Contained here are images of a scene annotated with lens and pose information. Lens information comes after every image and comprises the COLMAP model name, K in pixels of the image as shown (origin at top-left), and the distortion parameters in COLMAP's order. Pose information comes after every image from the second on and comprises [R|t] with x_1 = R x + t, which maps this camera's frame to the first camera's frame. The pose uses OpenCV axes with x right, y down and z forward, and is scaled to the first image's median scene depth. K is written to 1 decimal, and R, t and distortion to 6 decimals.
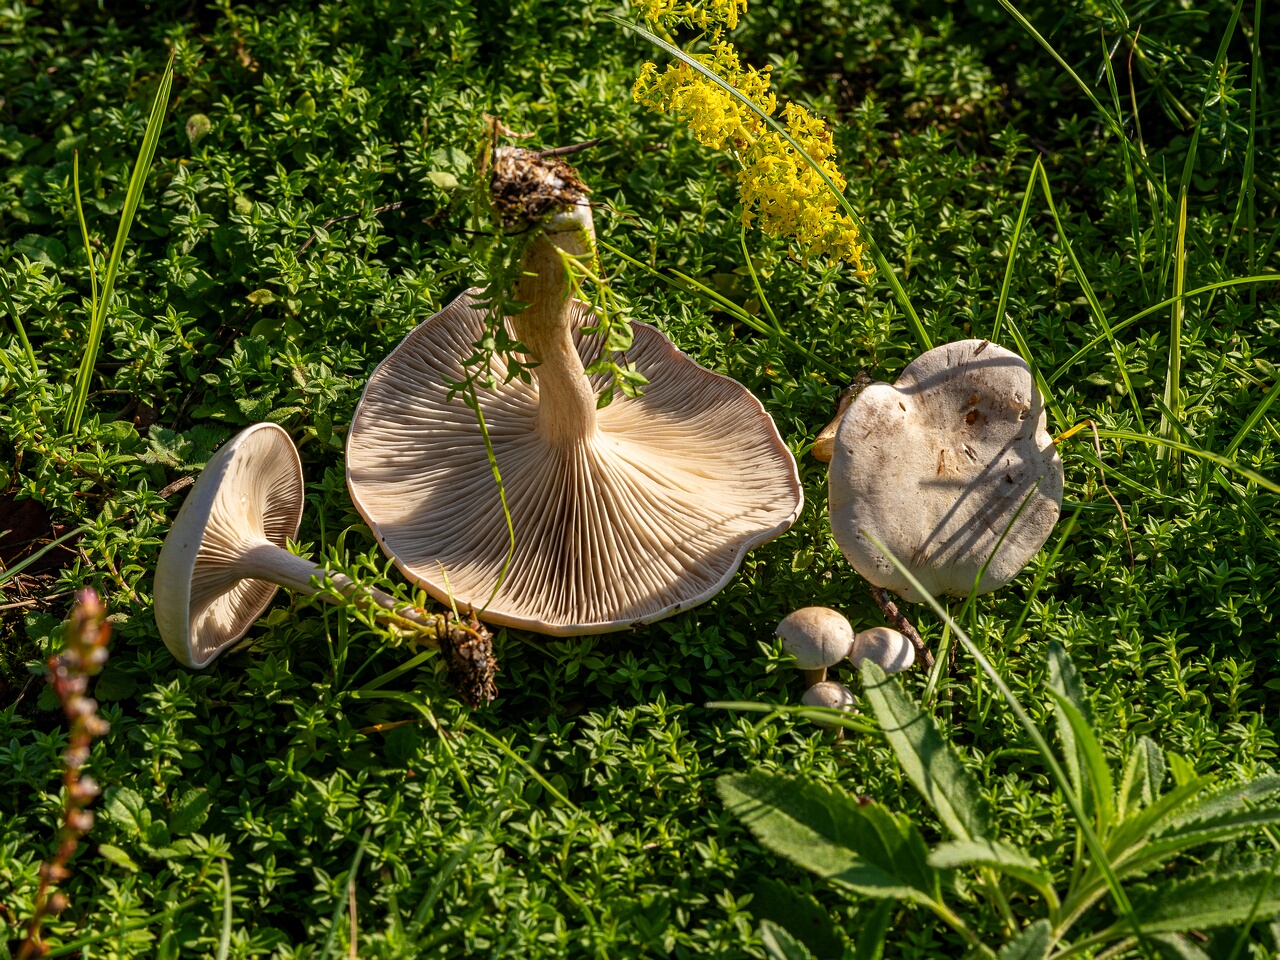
lens RADIAL K [[4470.3, 0, 640.0], [0, 4470.3, 480.0], [0, 0, 1]] dist [-0.014528, -1.568805]
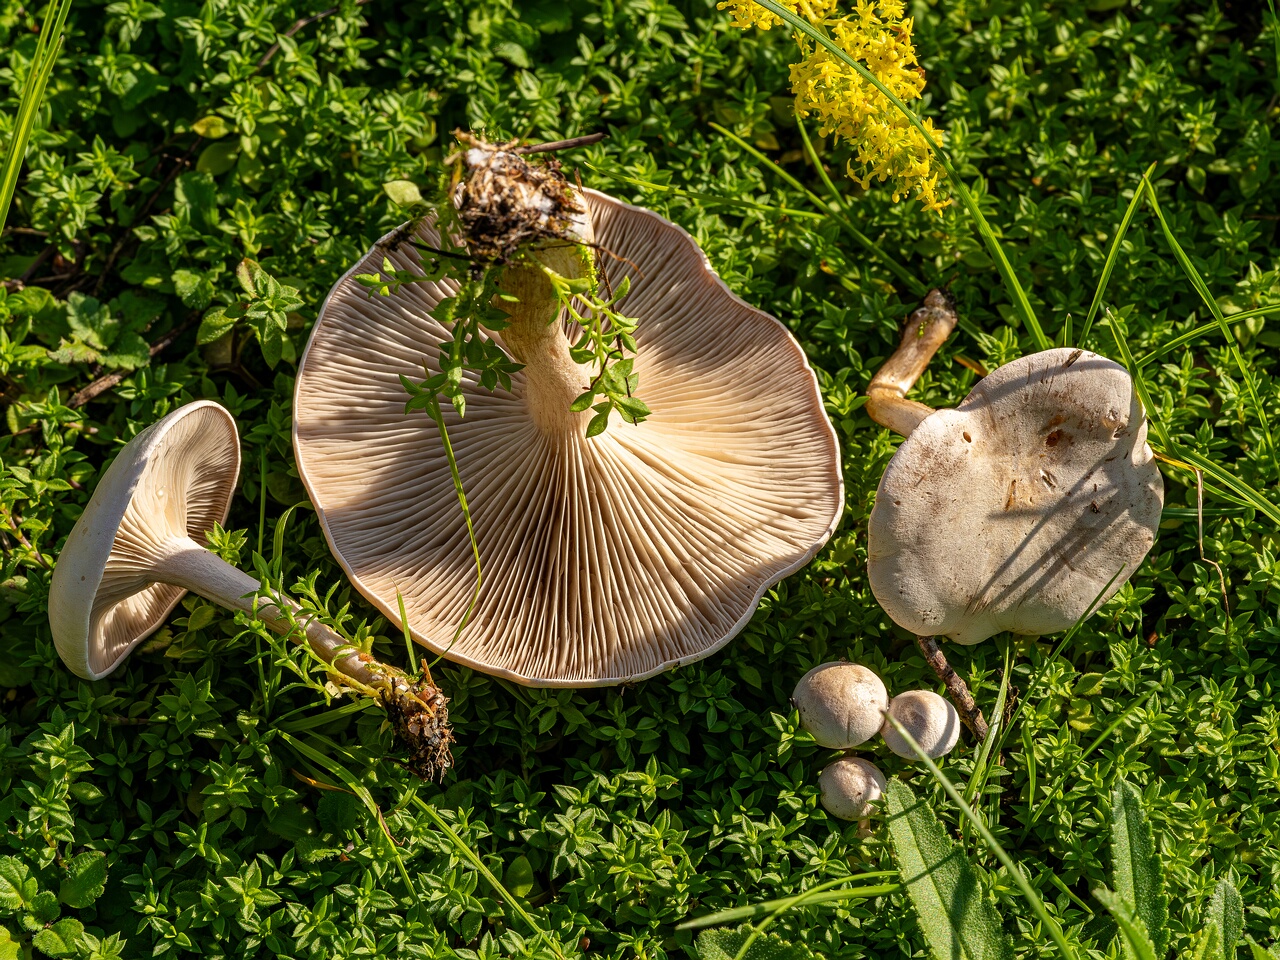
lens RADIAL K [[4660.2, 0, 640.0], [0, 4660.2, 480.0], [0, 0, 1]] dist [-0.067137, 0.495483]
pose [[0.997558, 0.060972, -0.034054, 0.028508], [-0.047058, 0.947144, 0.317338, -0.273559], [0.051602, -0.314961, 0.947701, 0.191273]]
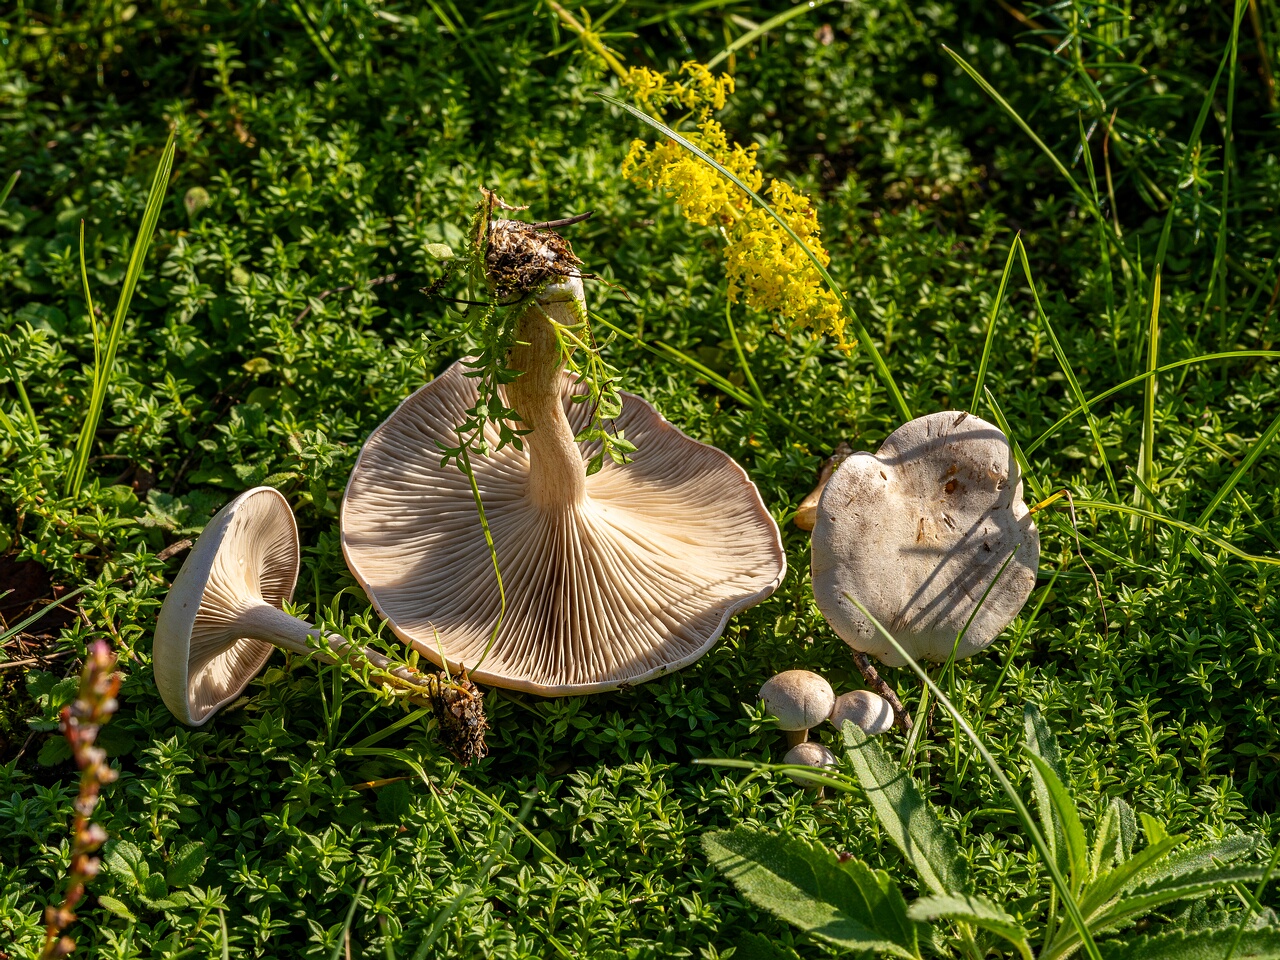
lens RADIAL K [[4470.3, 0, 640.0], [0, 4470.3, 480.0], [0, 0, 1]] dist [-0.014528, -1.568805]
pose [[0.999938, 0.007765, 0.007994, -0.005489], [-0.007597, 0.999754, -0.020815, 0.006382], [-0.008154, 0.020753, 0.999751, -0.027099]]
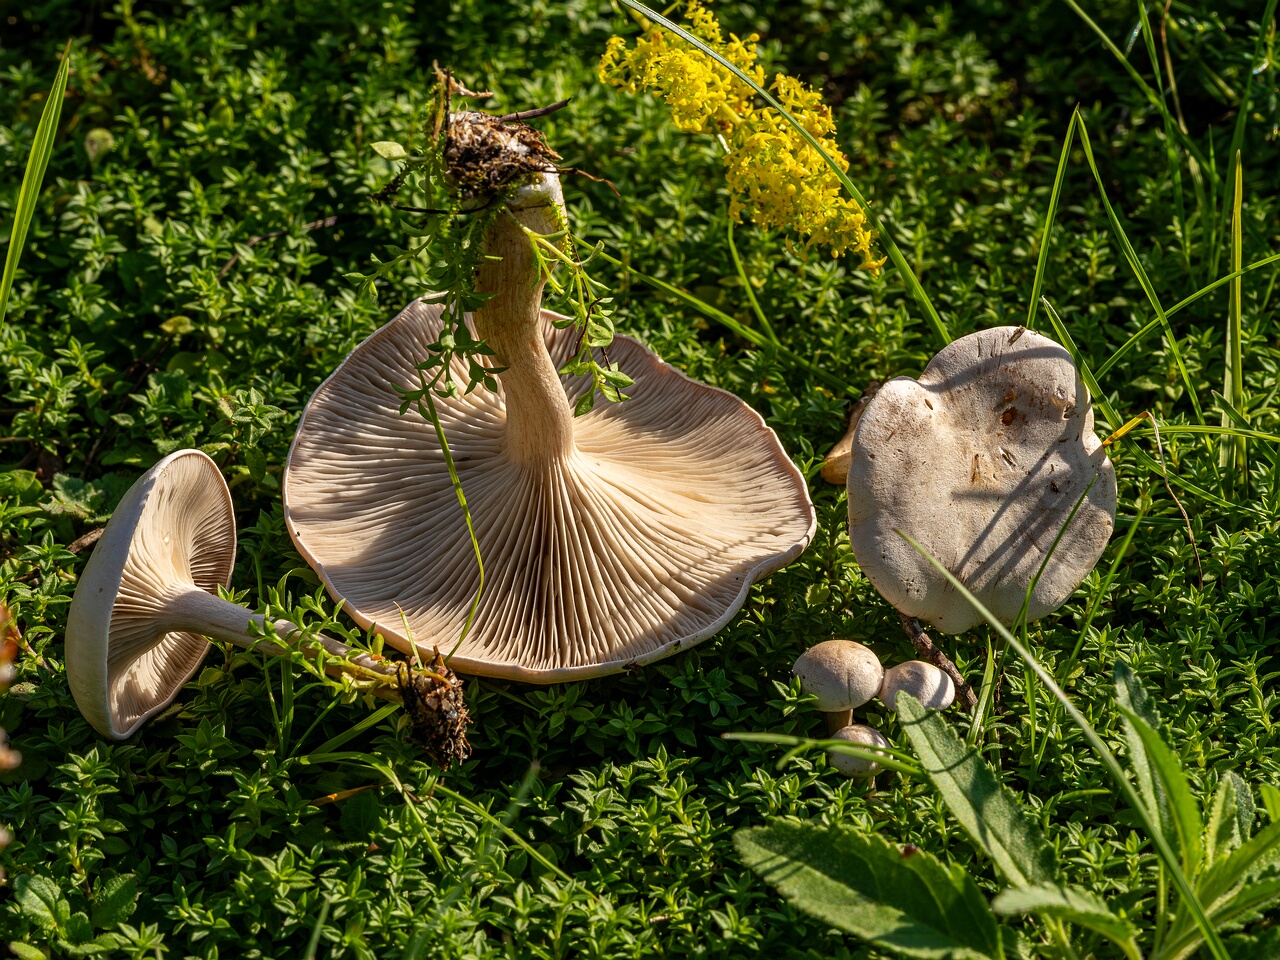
lens RADIAL K [[4660.2, 0, 640.0], [0, 4660.2, 480.0], [0, 0, 1]] dist [-0.067137, 0.495483]
pose [[0.999204, -0.034961, 0.019199, -0.014619], [0.035972, 0.997830, -0.055139, 0.045380], [-0.017230, 0.055786, 0.998294, 0.104992]]
